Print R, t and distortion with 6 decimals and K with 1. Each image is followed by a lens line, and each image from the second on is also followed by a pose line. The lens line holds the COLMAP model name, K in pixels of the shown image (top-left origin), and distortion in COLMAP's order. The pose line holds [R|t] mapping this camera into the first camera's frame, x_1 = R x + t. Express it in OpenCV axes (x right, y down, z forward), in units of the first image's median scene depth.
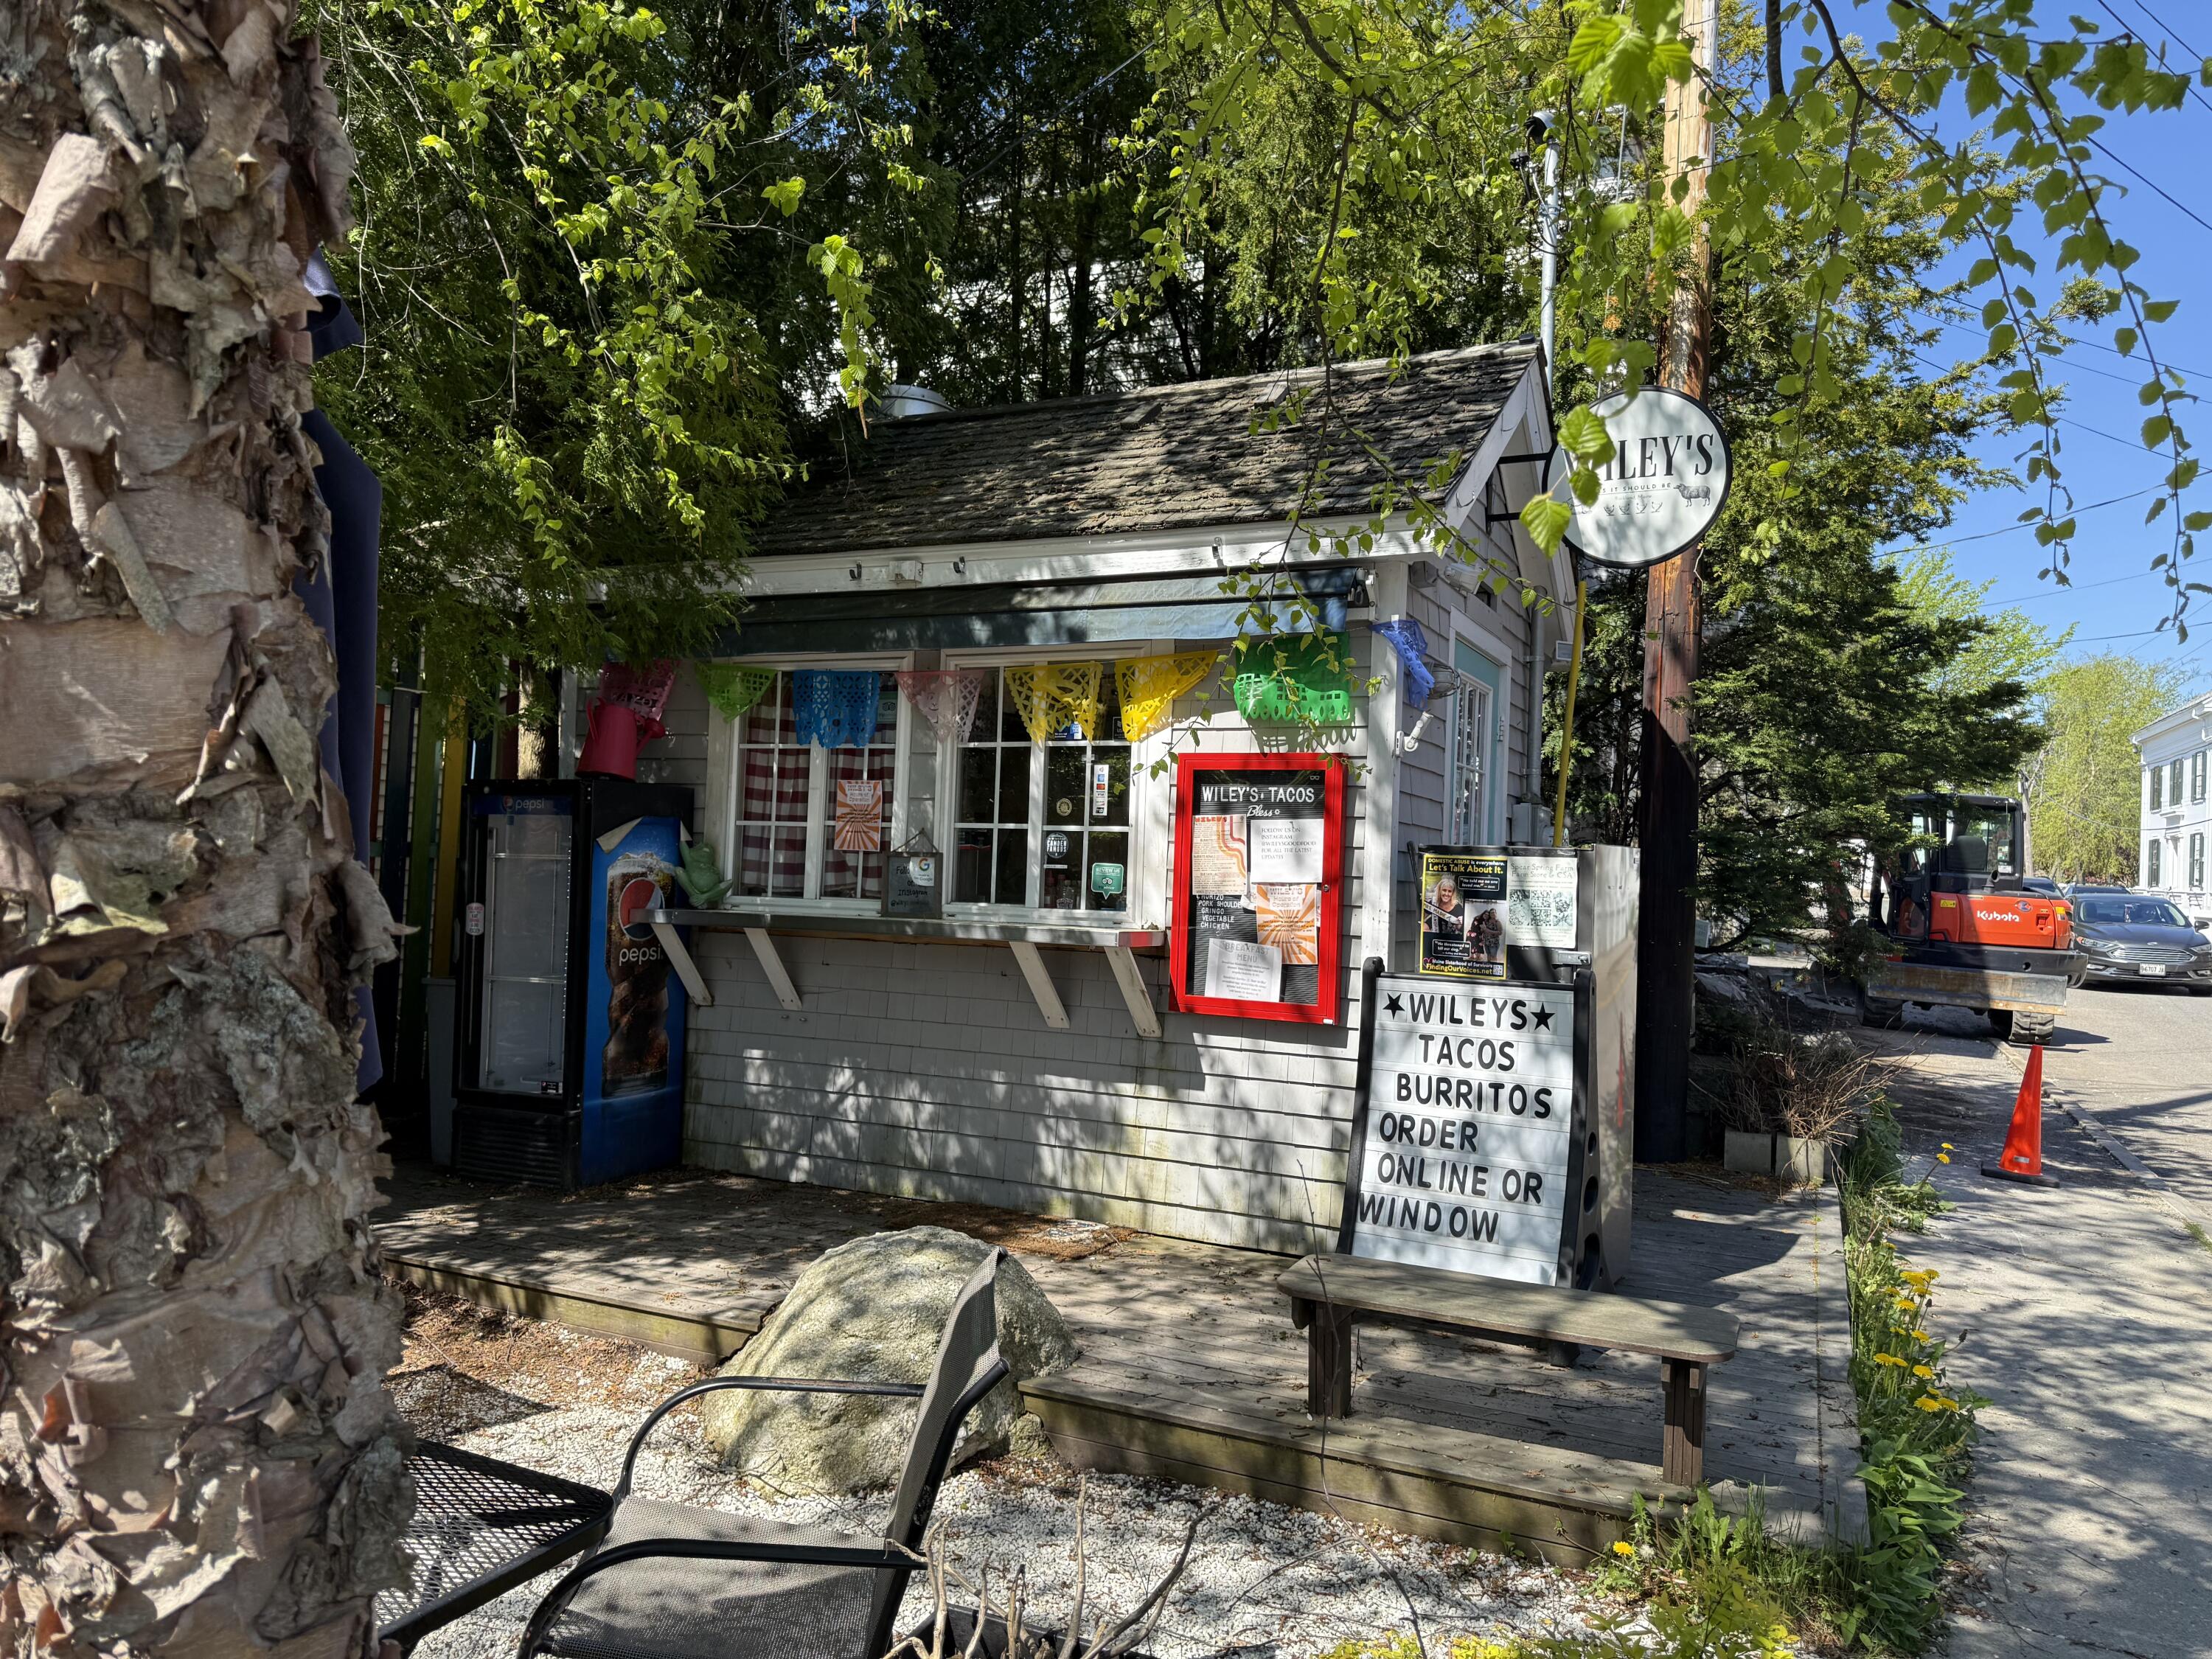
lens RADIAL K [[1508.2, 0, 1118.6], [0, 1508.2, 839.6], [0, 0, 1]] dist [0.097916, -0.111428]
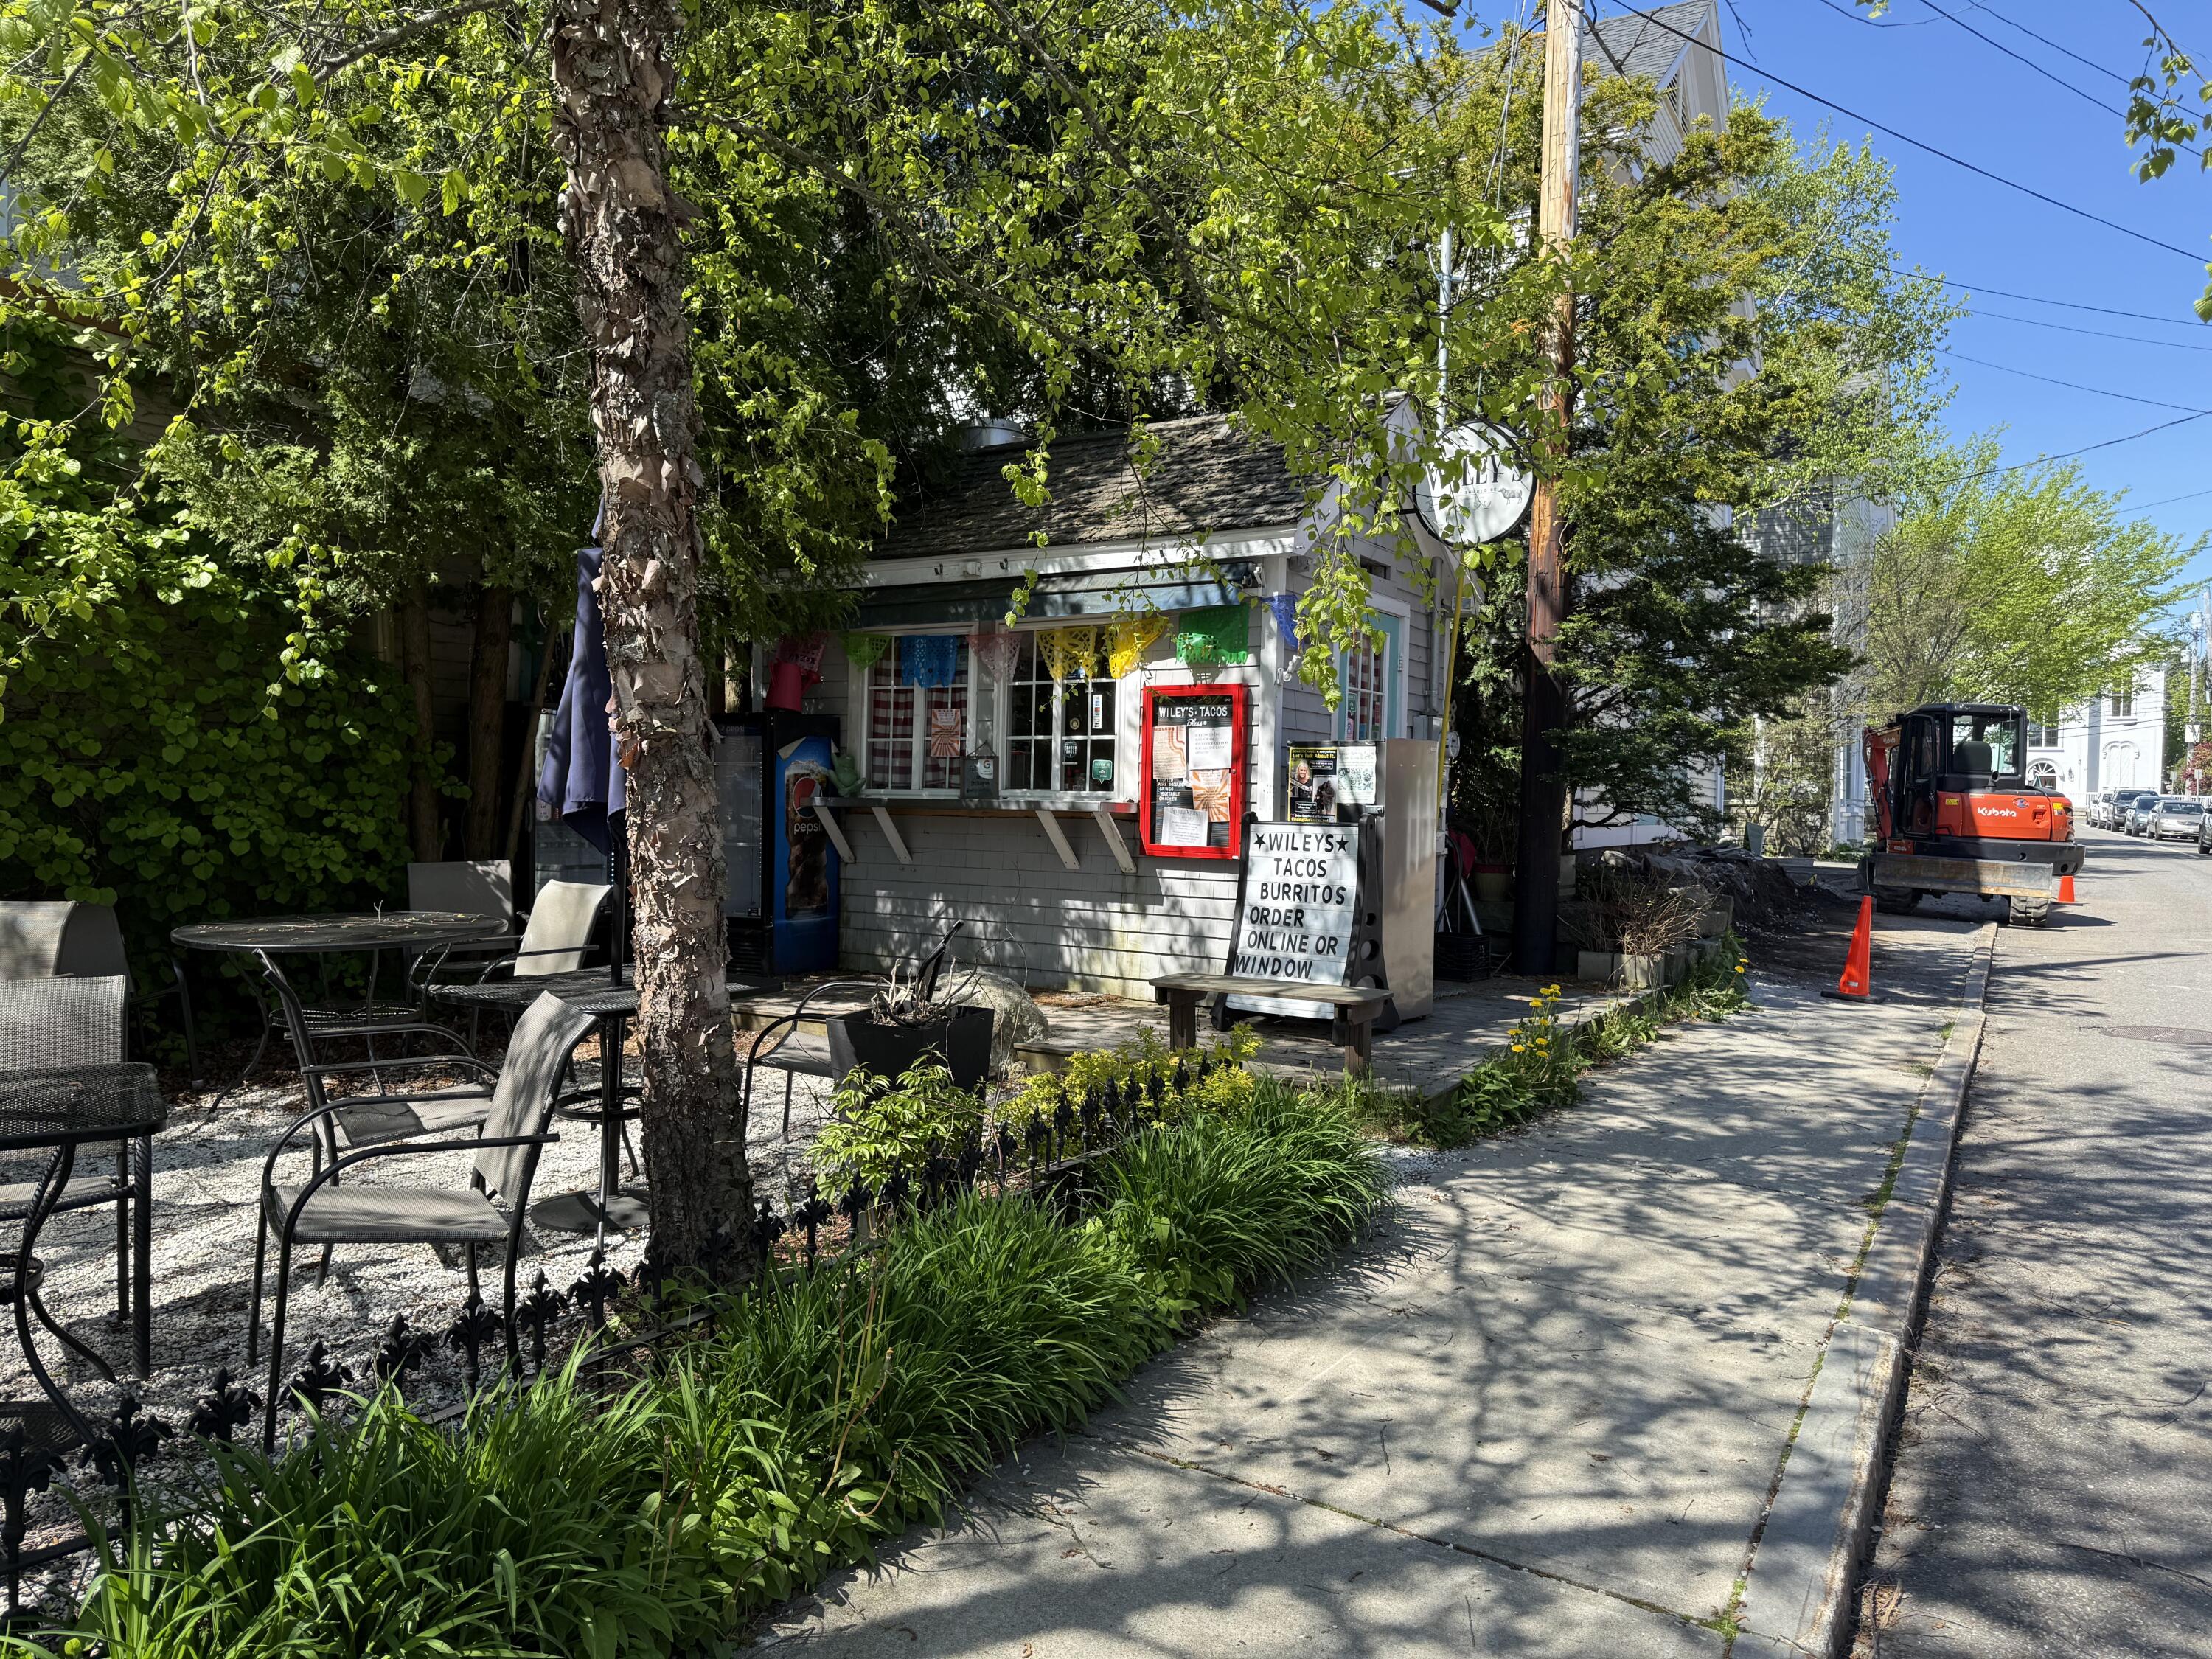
lens RADIAL K [[1508.2, 0, 1118.6], [0, 1508.2, 839.6], [0, 0, 1]] dist [0.097916, -0.111428]
pose [[0.993368, -0.012799, -0.114265, 0.183646], [0.017692, 0.998965, 0.041913, 0.032840], [0.113611, -0.043656, 0.992566, -0.512151]]
